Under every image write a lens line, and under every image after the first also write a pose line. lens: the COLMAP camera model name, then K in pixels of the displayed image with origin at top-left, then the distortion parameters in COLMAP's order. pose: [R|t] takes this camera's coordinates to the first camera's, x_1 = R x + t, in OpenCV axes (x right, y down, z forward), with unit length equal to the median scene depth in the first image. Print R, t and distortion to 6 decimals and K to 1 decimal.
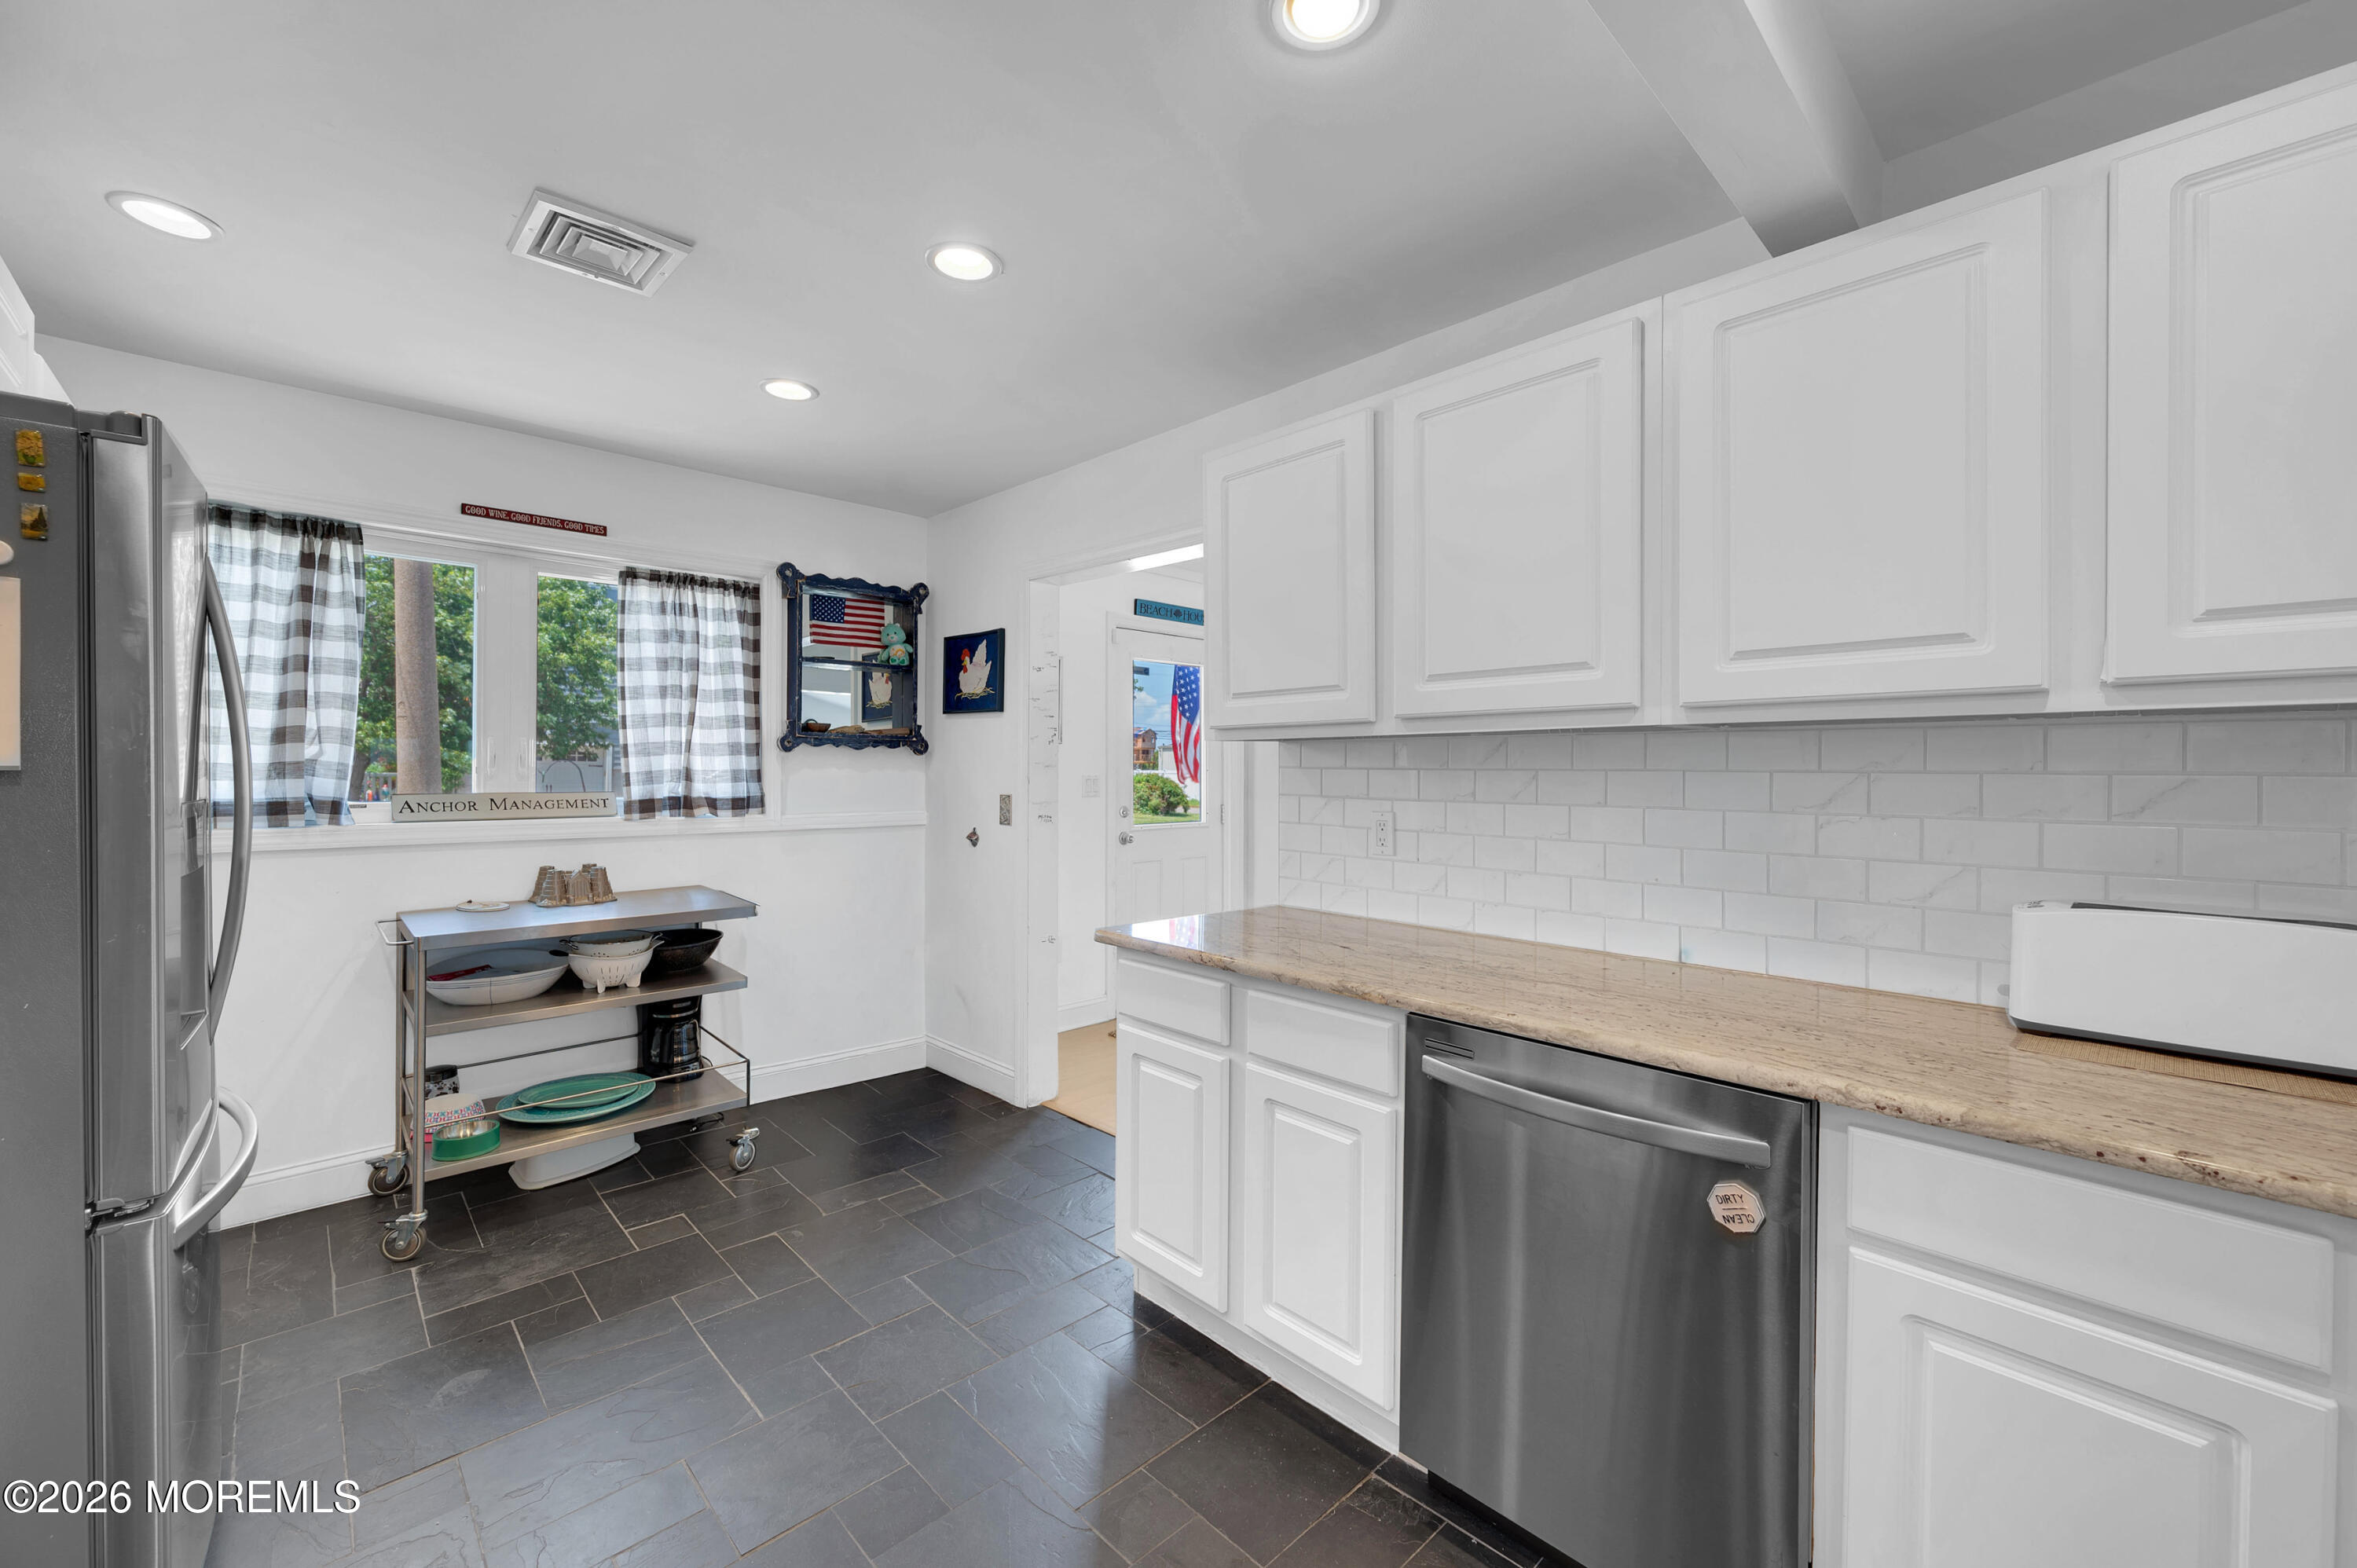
lens RADIAL K [[934.7, 0, 1177.6], [0, 934.7, 774.2], [0, 0, 1]] dist [0.002584, 0.000023]
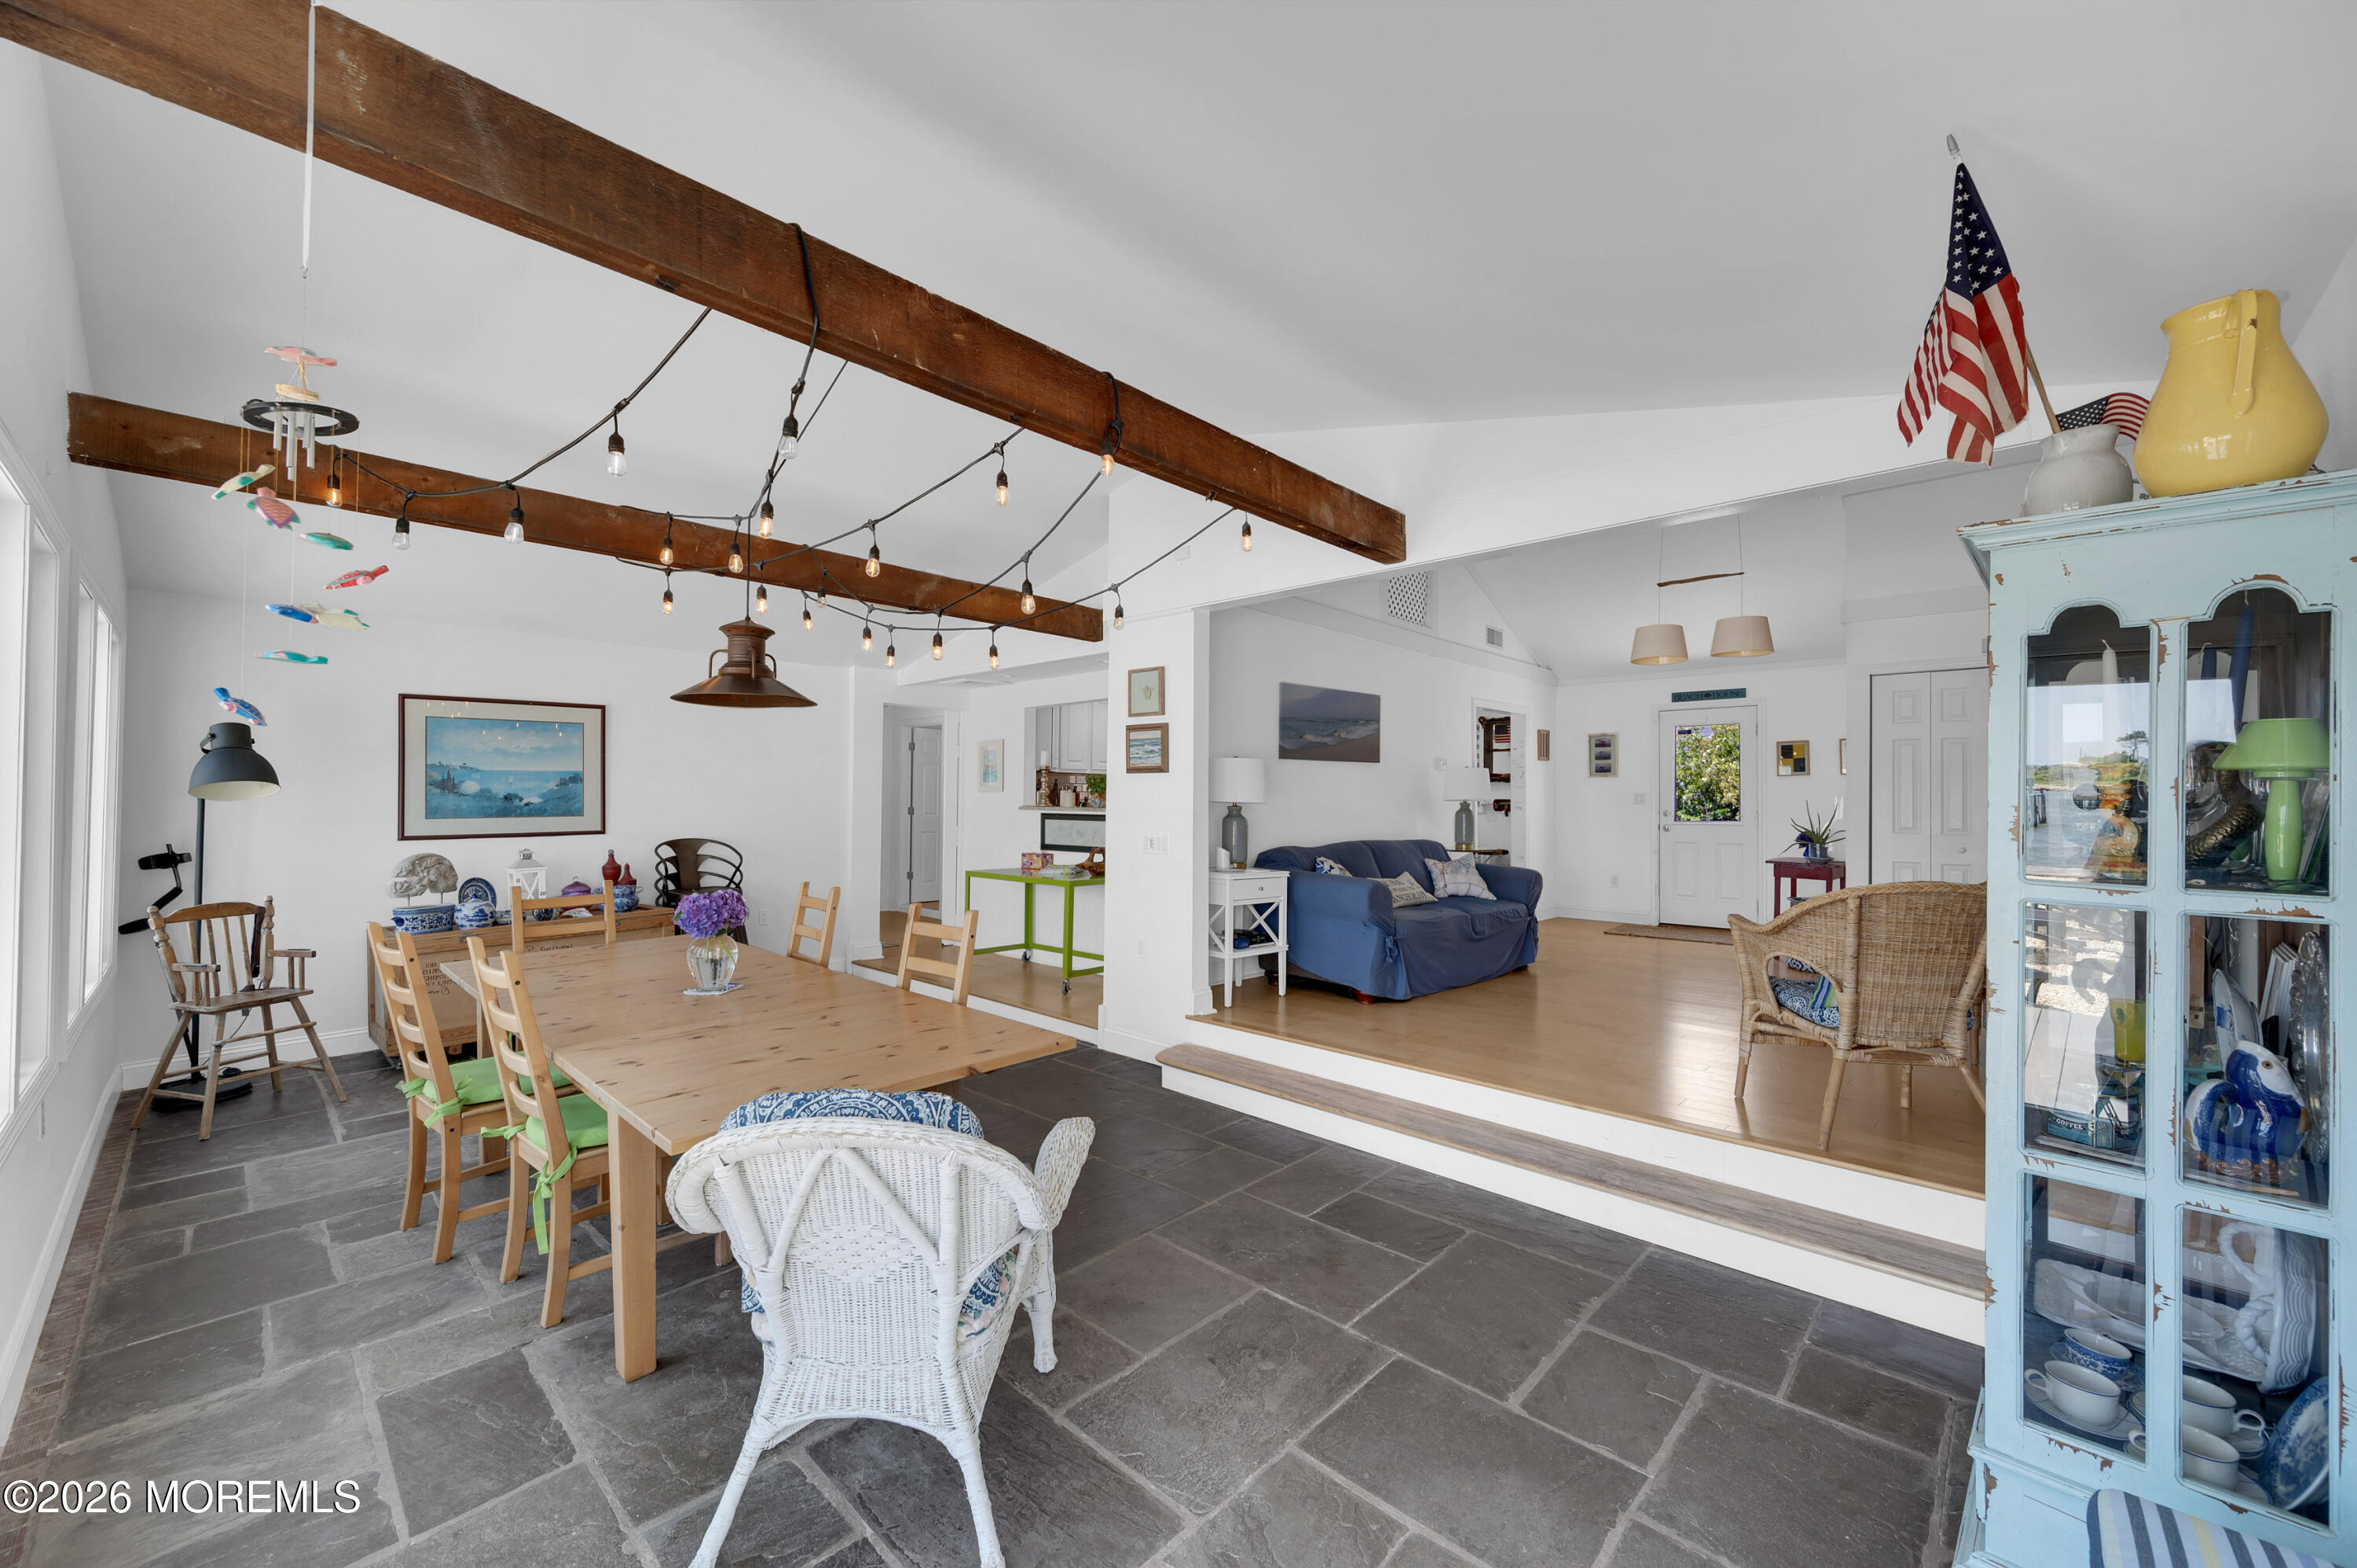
lens RADIAL K [[934.7, 0, 1180.7], [0, 934.7, 800.5], [0, 0, 1]] dist [0.002584, 0.000023]
pose [[0.032036, -0.006685, -0.999464, 1.665234], [-0.018013, 0.999811, -0.007265, 0.044167], [0.999324, 0.018236, 0.031909, 0.019114]]
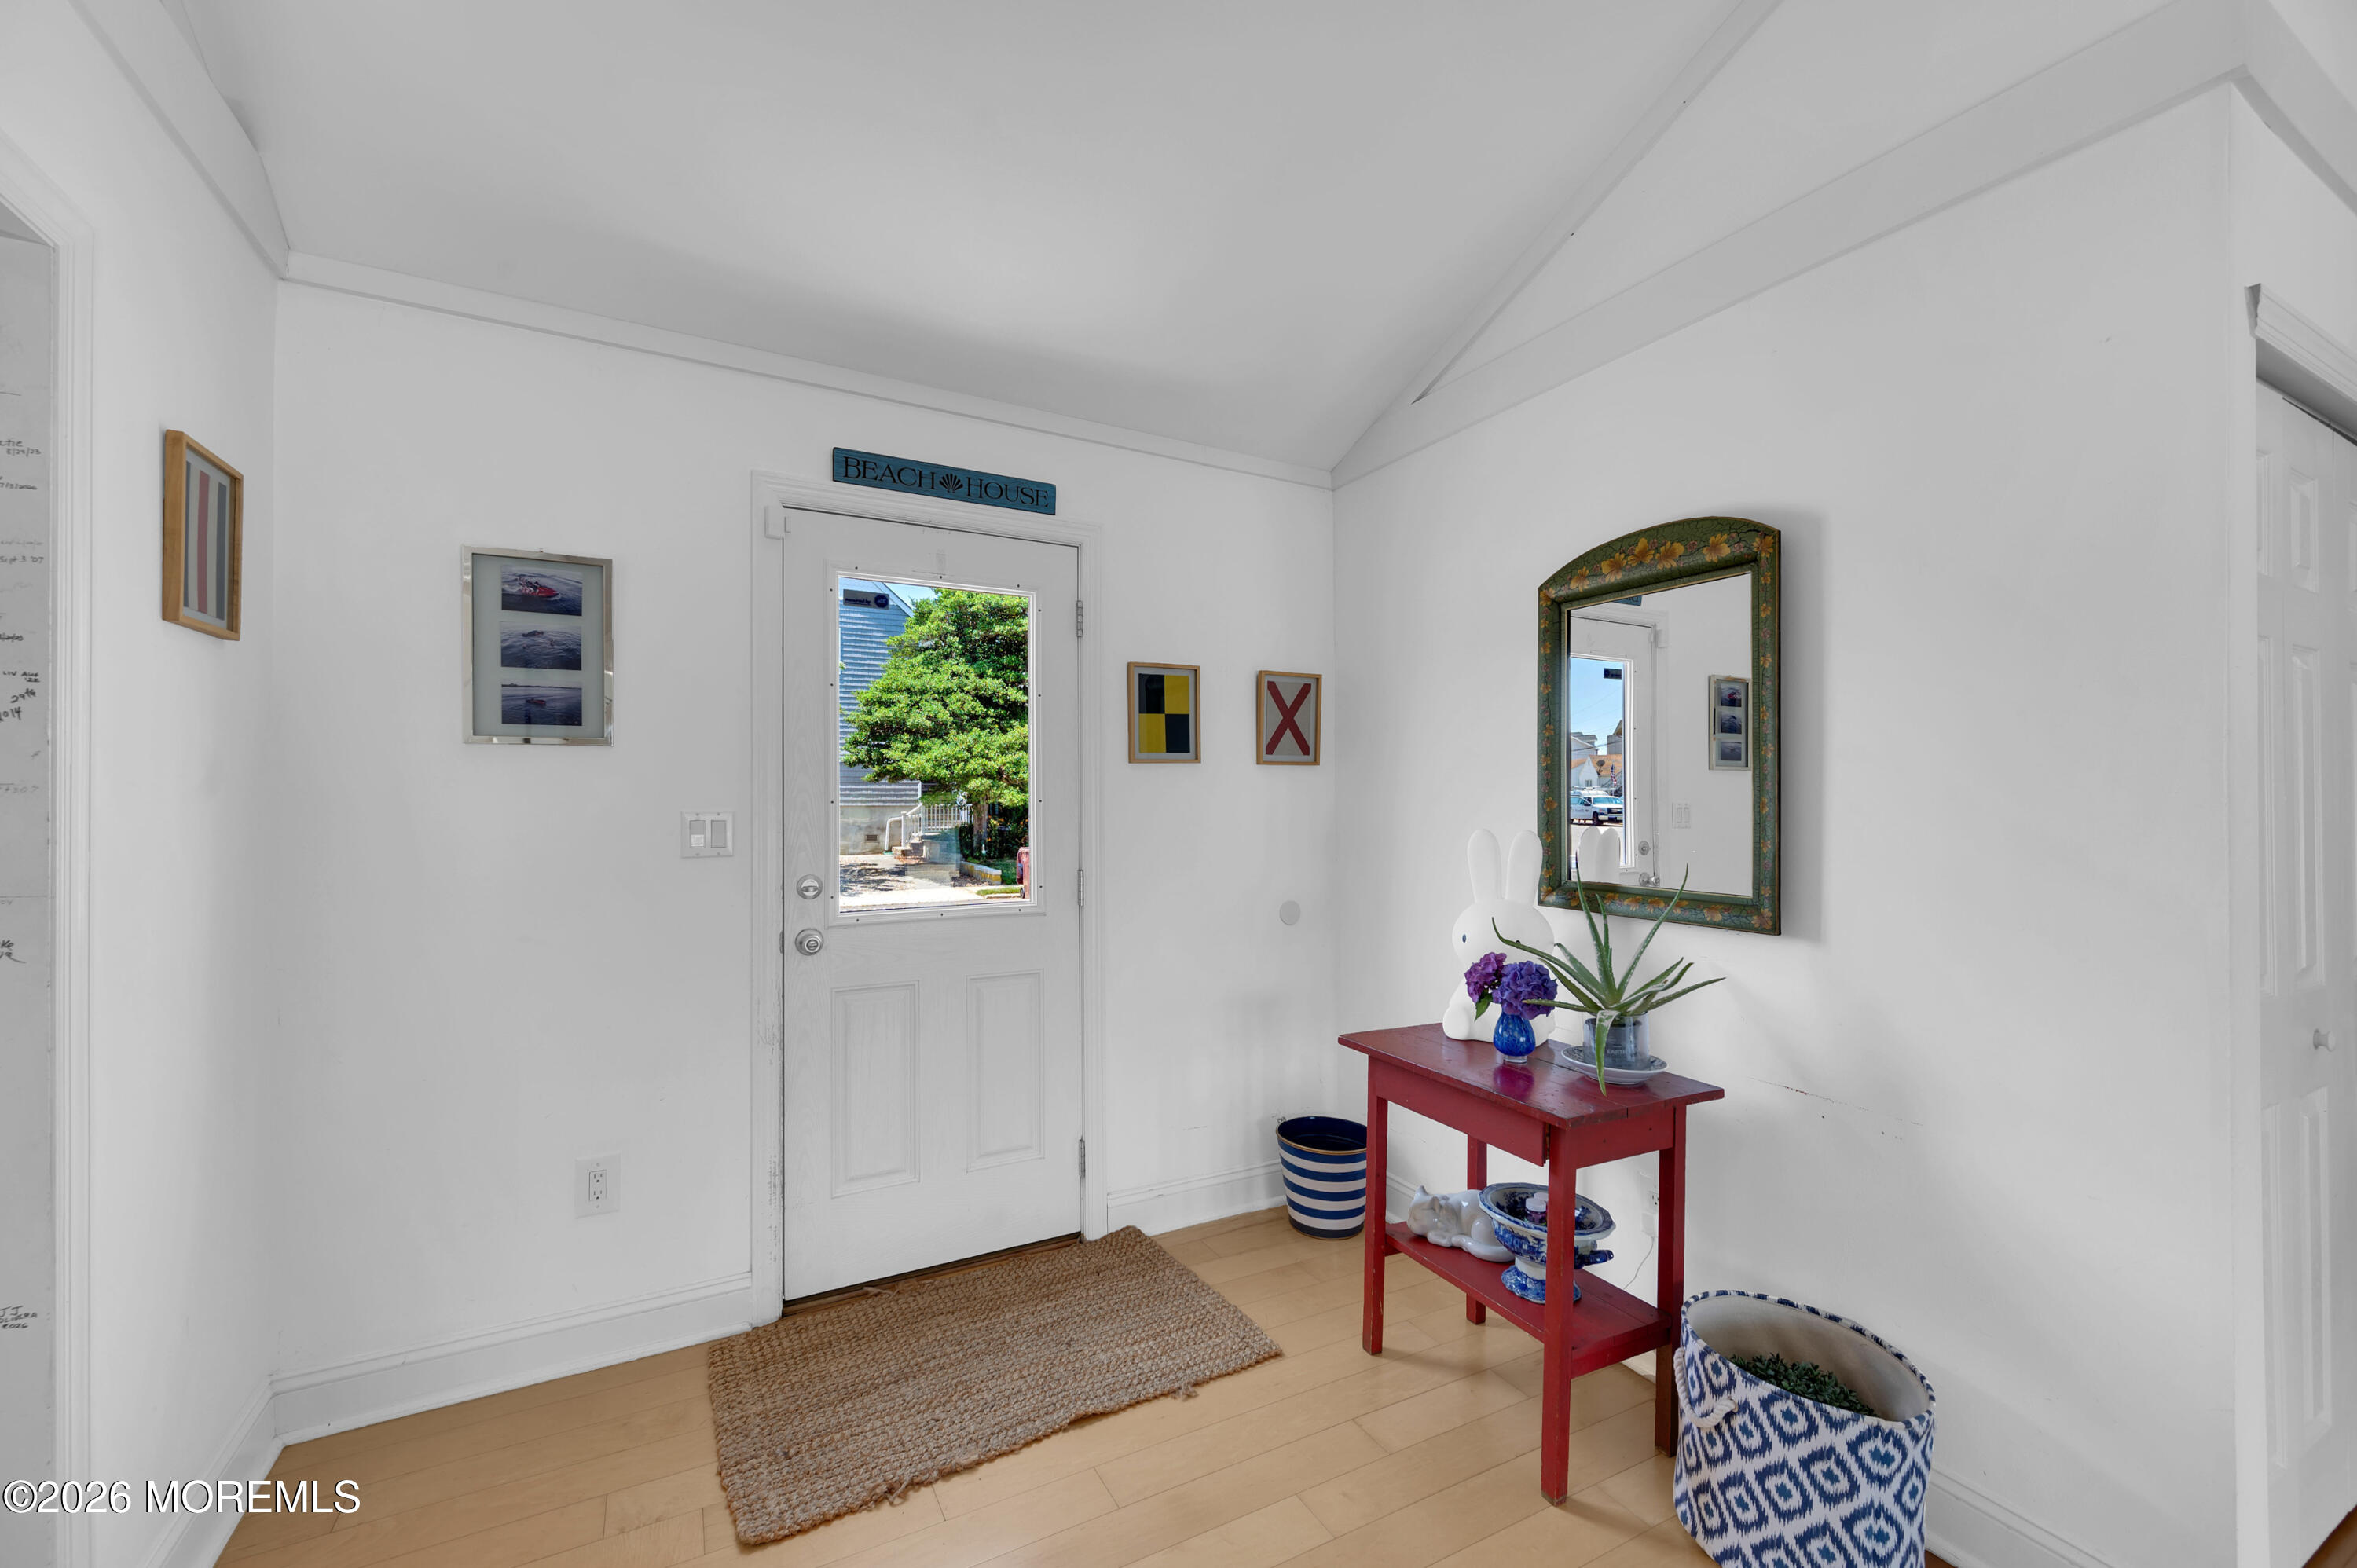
lens RADIAL K [[934.7, 0, 1174.1], [0, 934.7, 799.0], [0, 0, 1]] dist [0.002584, 0.000023]
pose [[0.961927, 0.007541, -0.273202, 0.254936], [-0.007299, 0.999972, 0.001902, -0.007715], [0.273208, 0.000165, 0.961955, 0.573388]]
